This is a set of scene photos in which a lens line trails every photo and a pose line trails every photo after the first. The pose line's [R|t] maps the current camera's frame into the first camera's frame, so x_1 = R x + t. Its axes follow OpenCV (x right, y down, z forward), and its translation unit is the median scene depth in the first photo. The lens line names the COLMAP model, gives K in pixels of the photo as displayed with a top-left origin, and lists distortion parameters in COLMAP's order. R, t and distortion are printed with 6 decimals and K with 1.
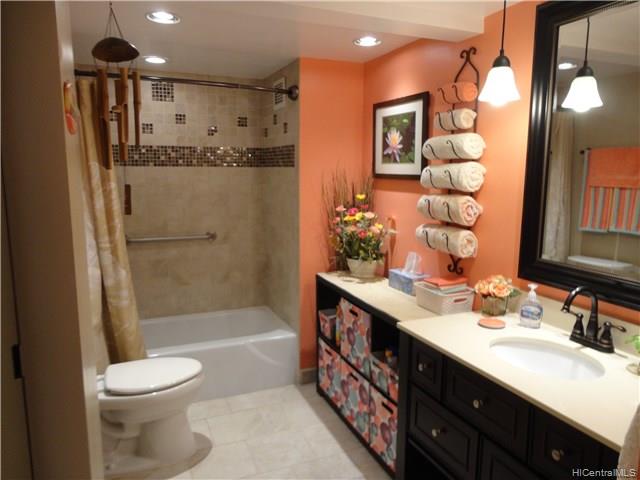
lens RADIAL K [[469.8, 0, 316.8], [0, 469.8, 238.0], [0, 0, 1]] dist [0.001321, 0.007963]
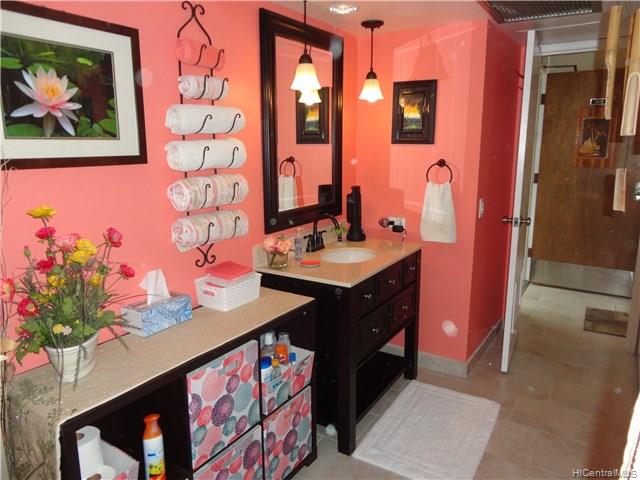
lens RADIAL K [[469.8, 0, 316.8], [0, 469.8, 238.0], [0, 0, 1]] dist [0.001321, 0.007963]
pose [[-0.566590, -0.168396, 0.806610, -0.451310], [0.123433, 0.950505, 0.285140, -0.171364], [-0.814703, 0.261119, -0.517761, 1.099088]]
